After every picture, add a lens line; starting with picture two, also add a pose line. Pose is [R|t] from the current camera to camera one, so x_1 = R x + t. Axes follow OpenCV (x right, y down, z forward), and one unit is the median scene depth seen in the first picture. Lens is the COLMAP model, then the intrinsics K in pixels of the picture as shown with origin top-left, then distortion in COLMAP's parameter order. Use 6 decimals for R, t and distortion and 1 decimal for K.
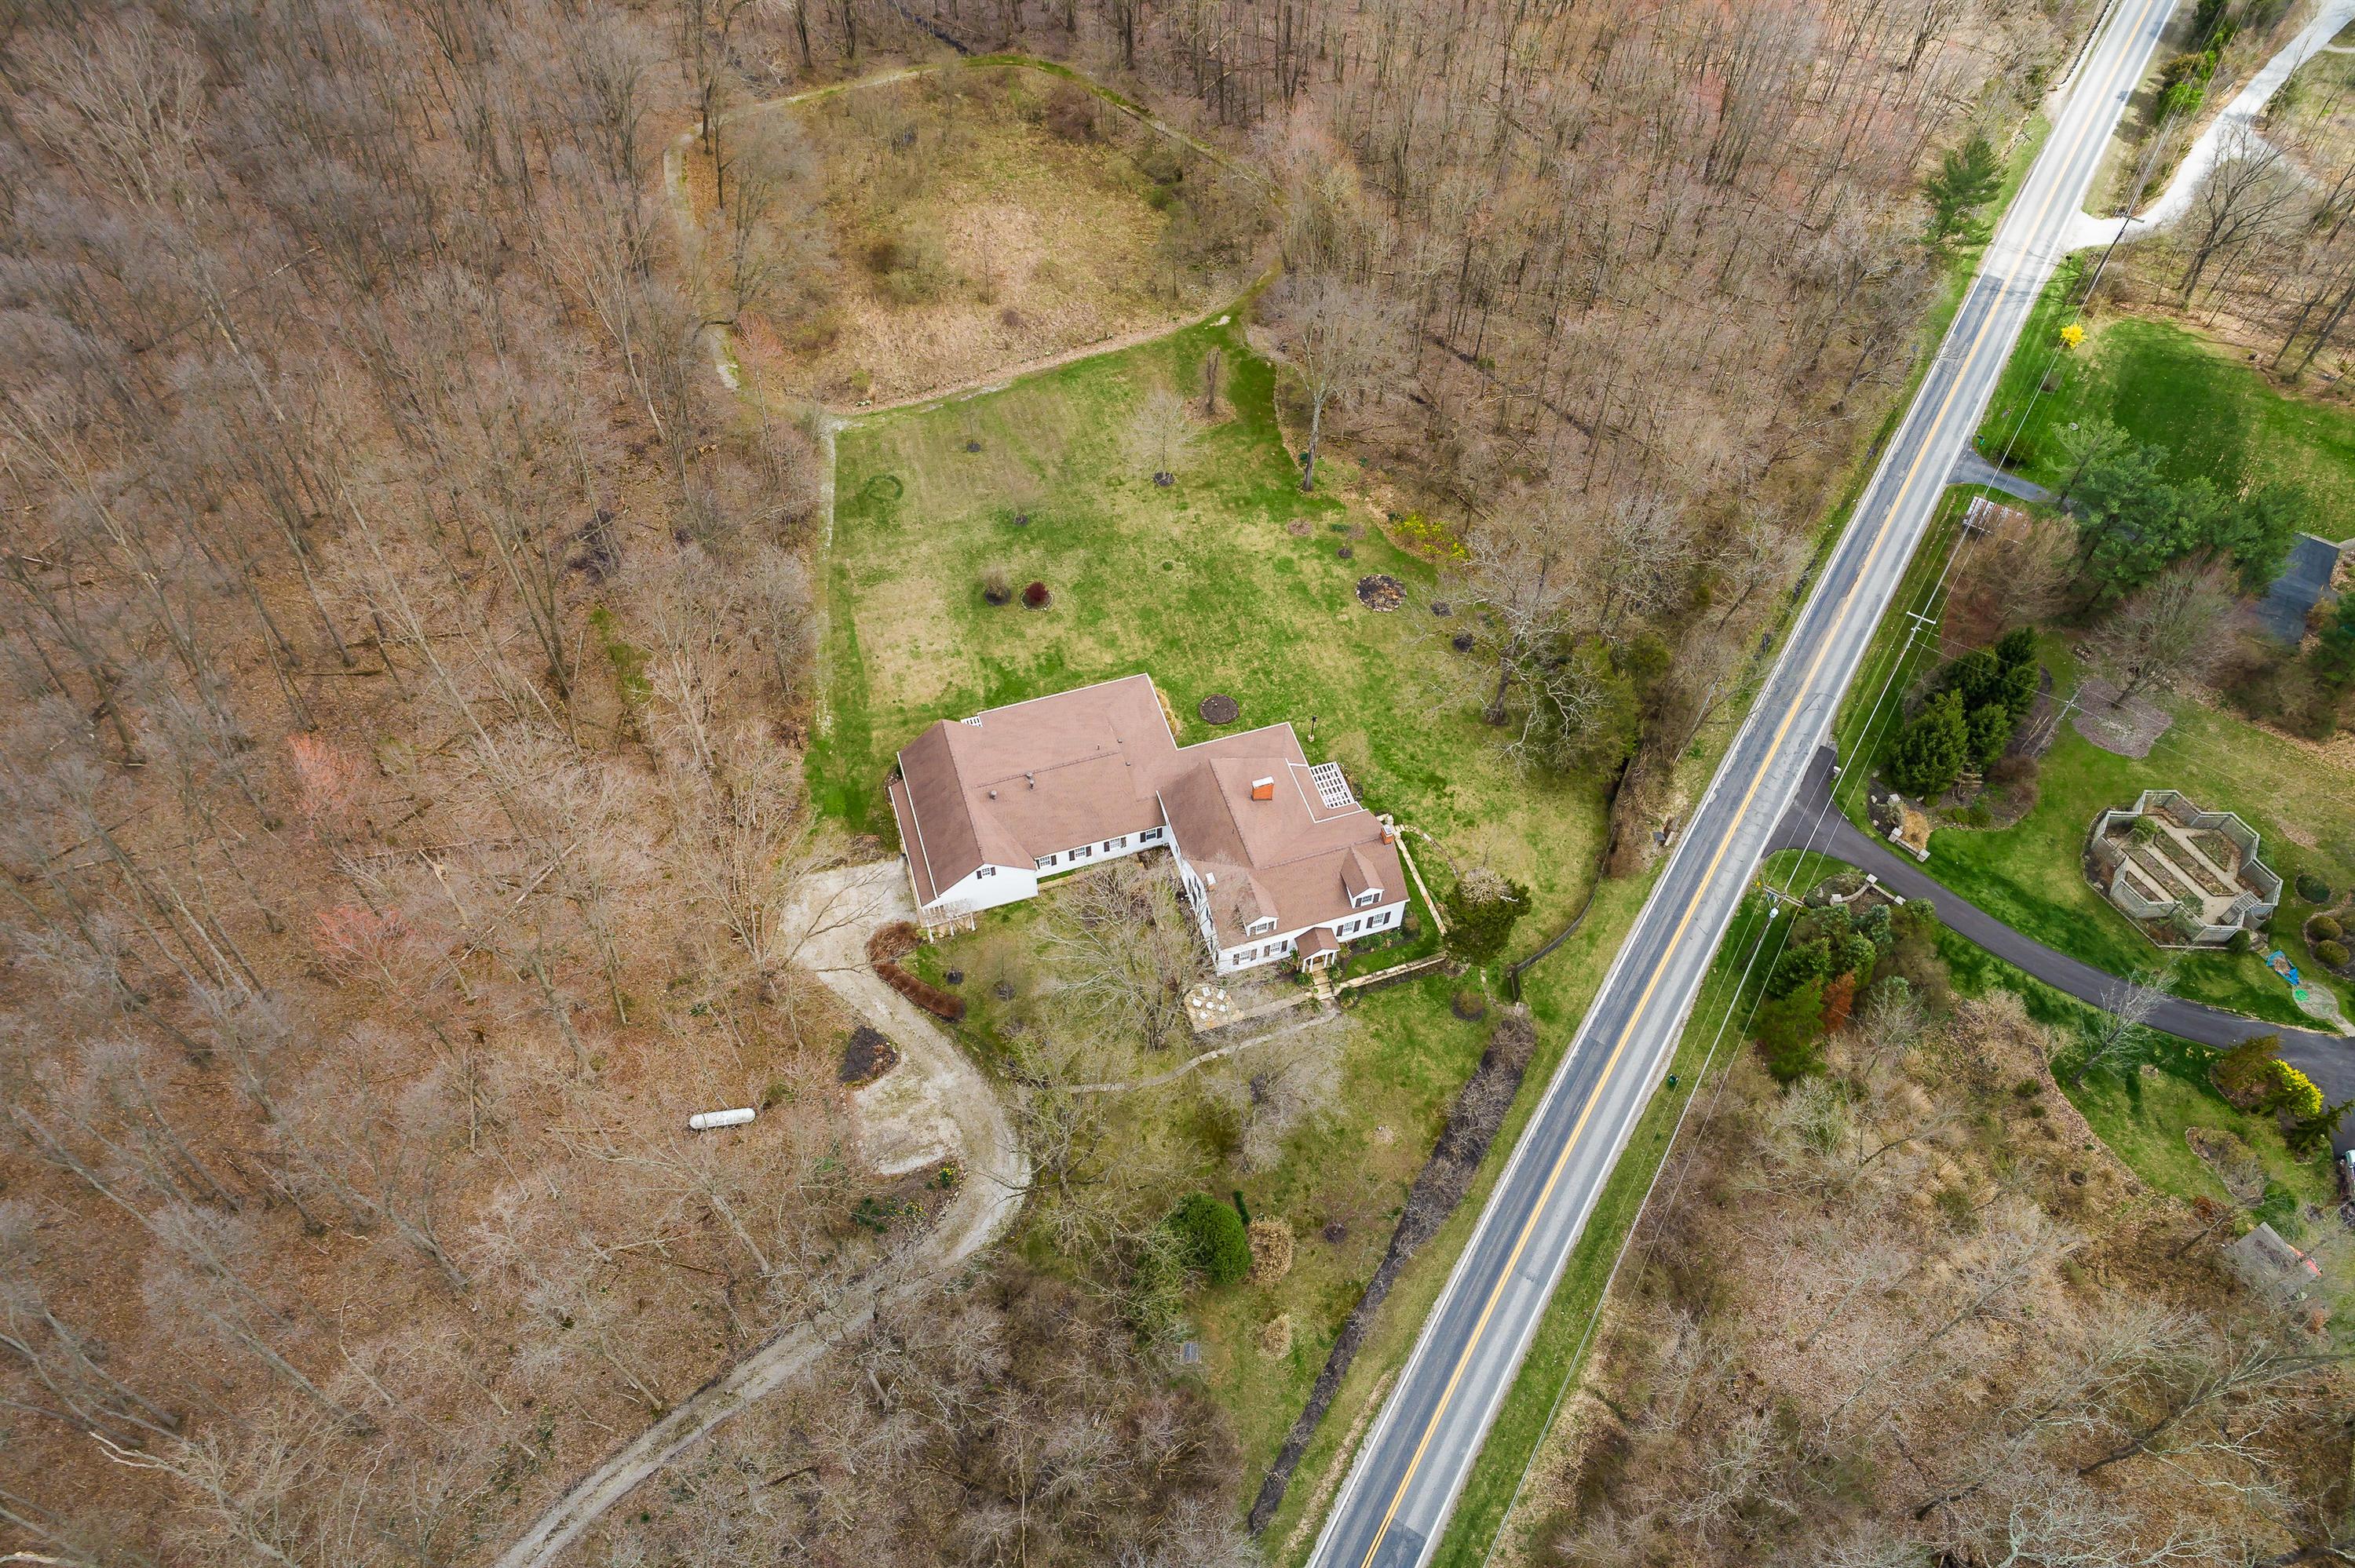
lens RADIAL K [[1624.3, 0, 1178.3], [0, 1624.3, 781.4], [0, 0, 1]] dist [0.009906, 0.000147]
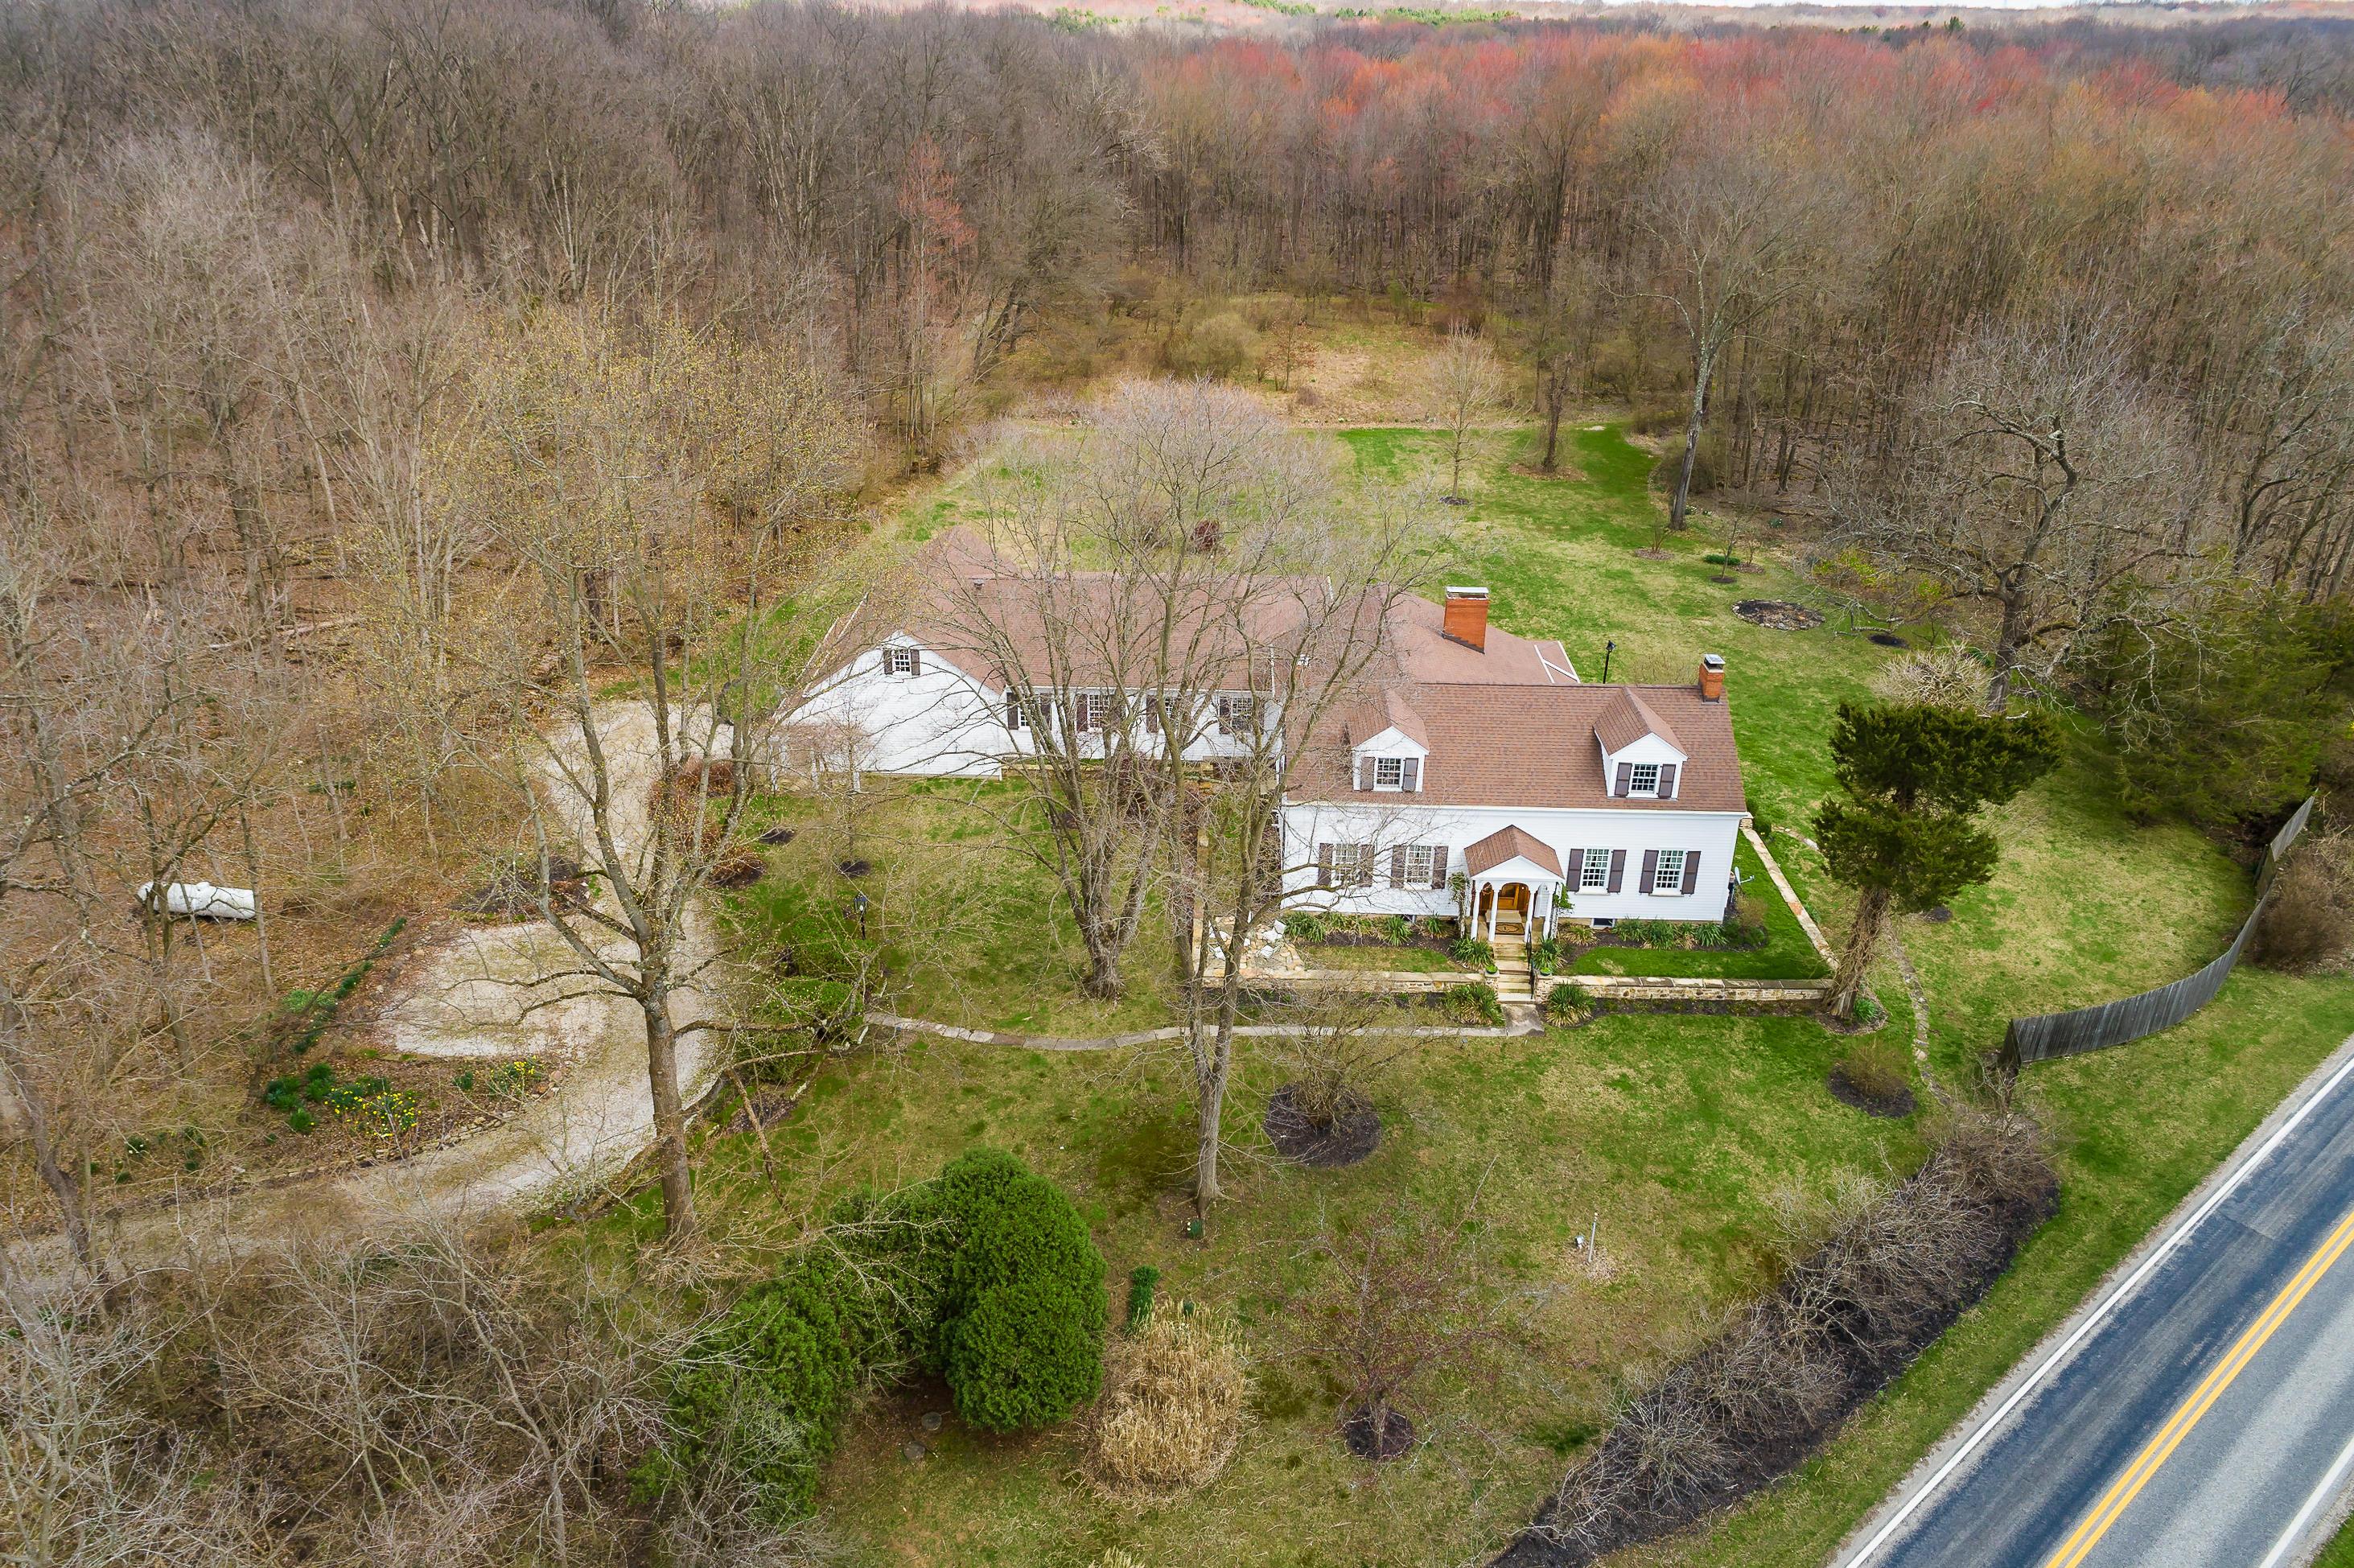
lens RADIAL K [[1623.9, 0, 1172.1], [0, 1623.9, 786.3], [0, 0, 1]] dist [0.009906, 0.000147]
pose [[0.942449, 0.145169, -0.301190, 0.125476], [-0.267905, 0.866842, -0.420491, 0.285513], [0.200042, 0.476982, 0.855846, 0.587949]]
